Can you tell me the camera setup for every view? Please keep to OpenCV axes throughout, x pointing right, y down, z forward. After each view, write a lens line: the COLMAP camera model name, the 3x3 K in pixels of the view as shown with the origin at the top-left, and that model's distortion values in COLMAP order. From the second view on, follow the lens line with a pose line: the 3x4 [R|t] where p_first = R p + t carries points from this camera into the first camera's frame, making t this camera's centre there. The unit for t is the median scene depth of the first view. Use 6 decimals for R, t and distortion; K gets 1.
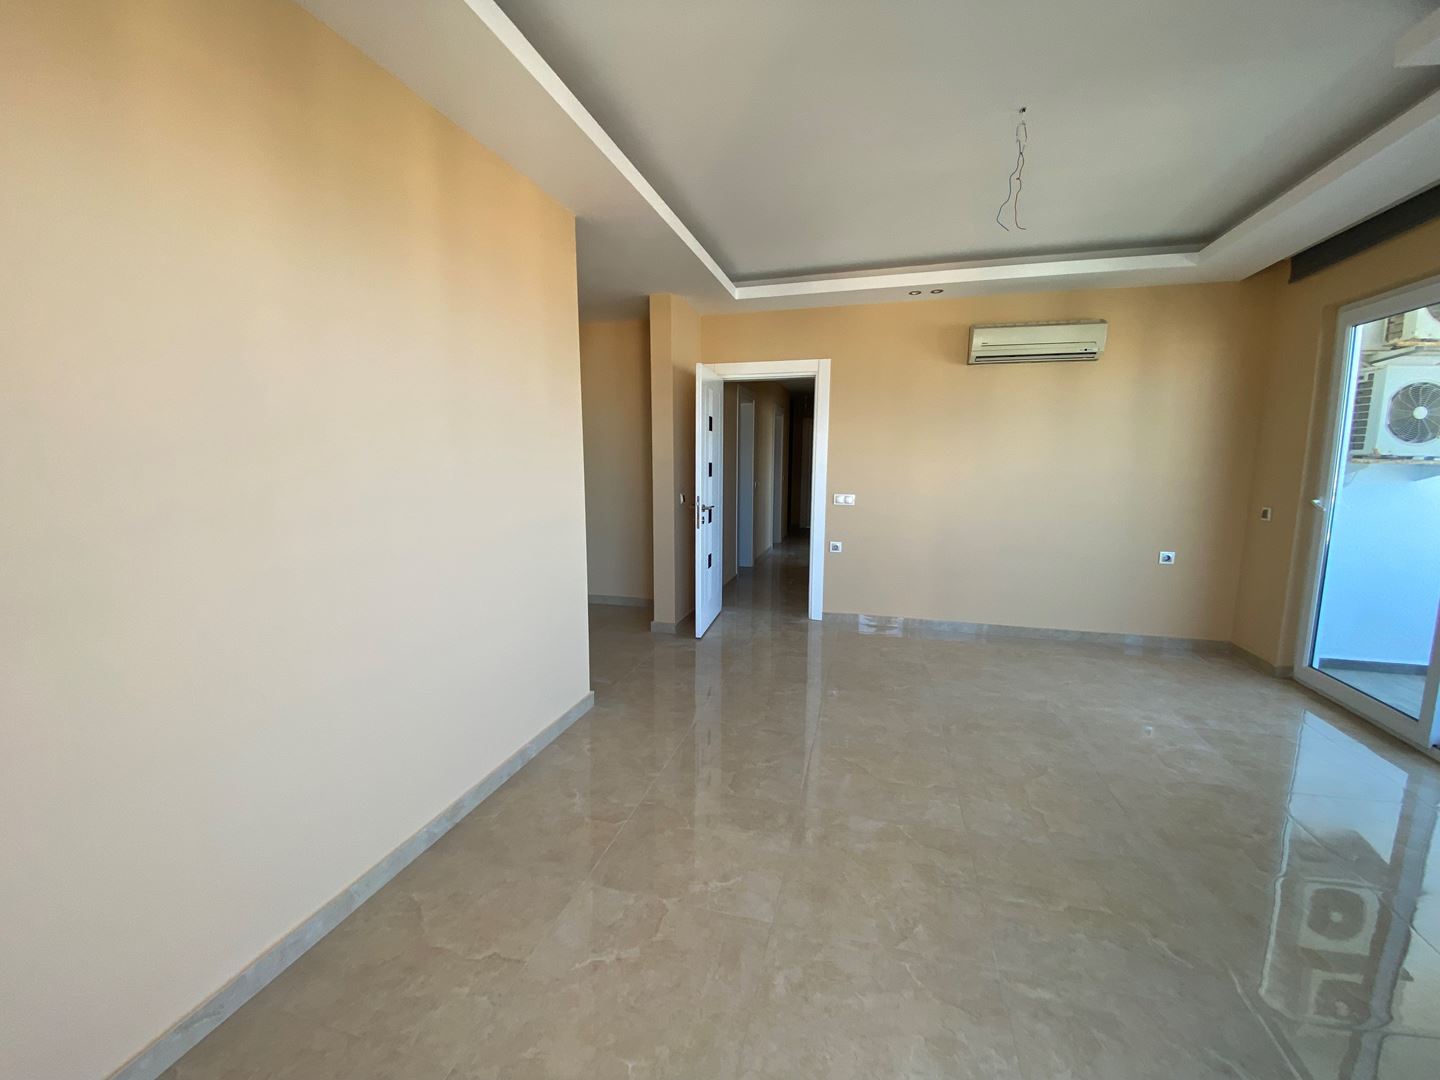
lens RADIAL K [[587.2, 0, 700.5], [0, 587.2, 530.6], [0, 0, 1]] dist [0.015391, -0.018047]
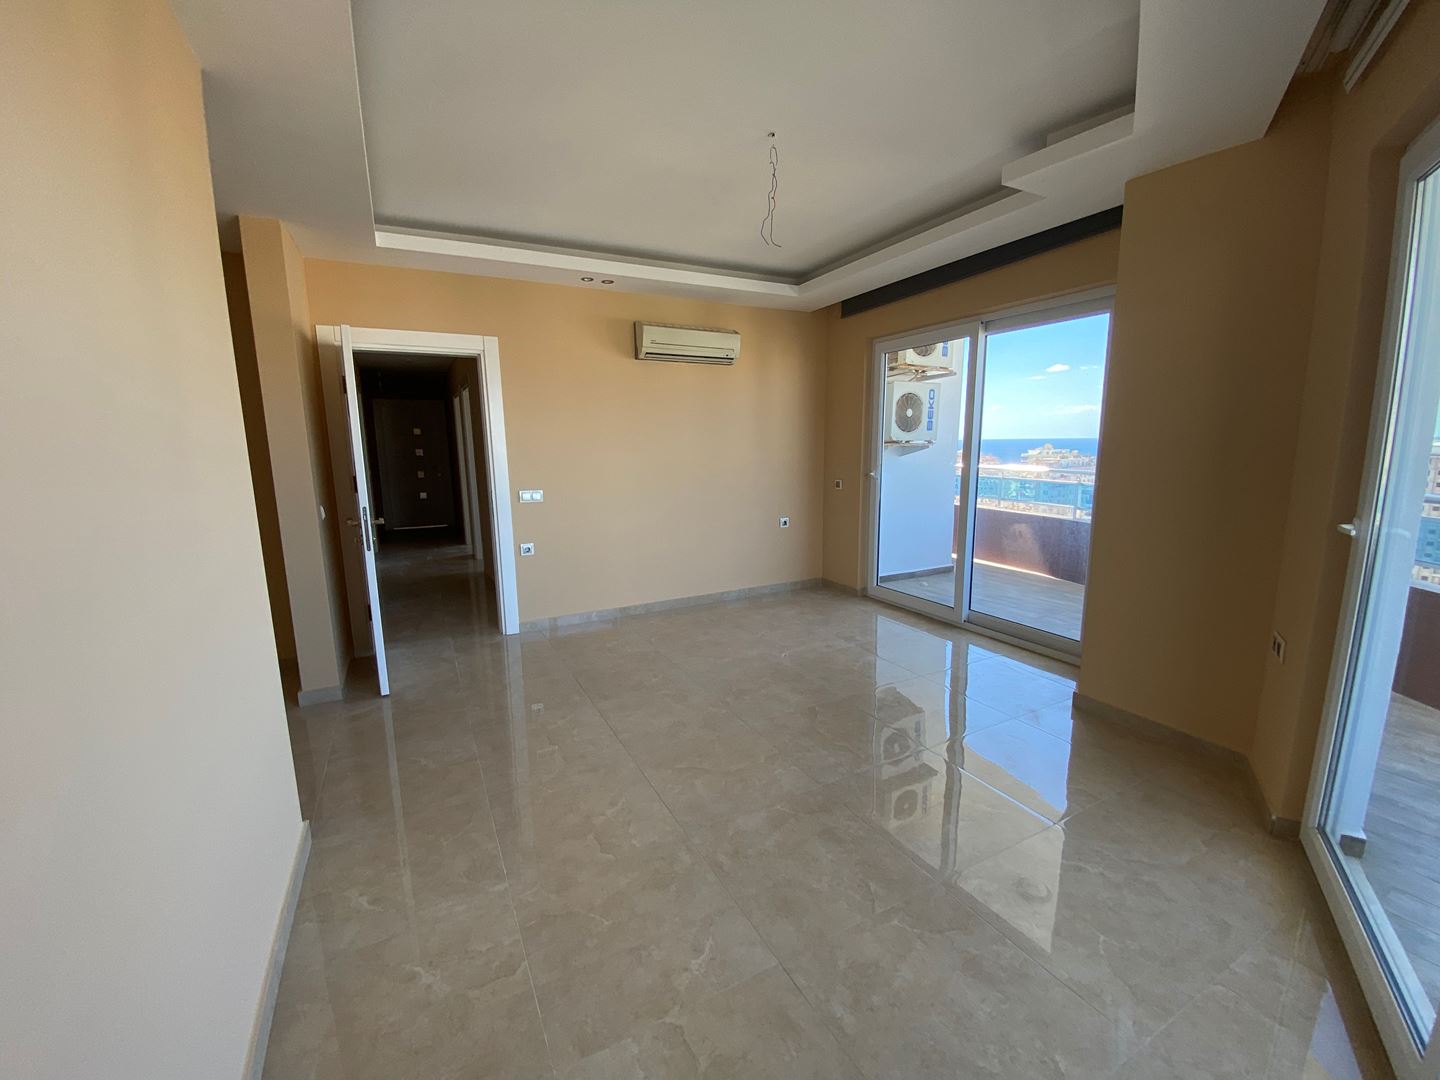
lens RADIAL K [[587.2, 0, 732.4], [0, 587.2, 538.6], [0, 0, 1]] dist [0.015391, -0.018047]
pose [[0.720463, -0.127909, 0.681595, -0.210648], [0.101489, 0.991709, 0.078828, -0.037285], [-0.686027, 0.012381, 0.727471, 0.156512]]
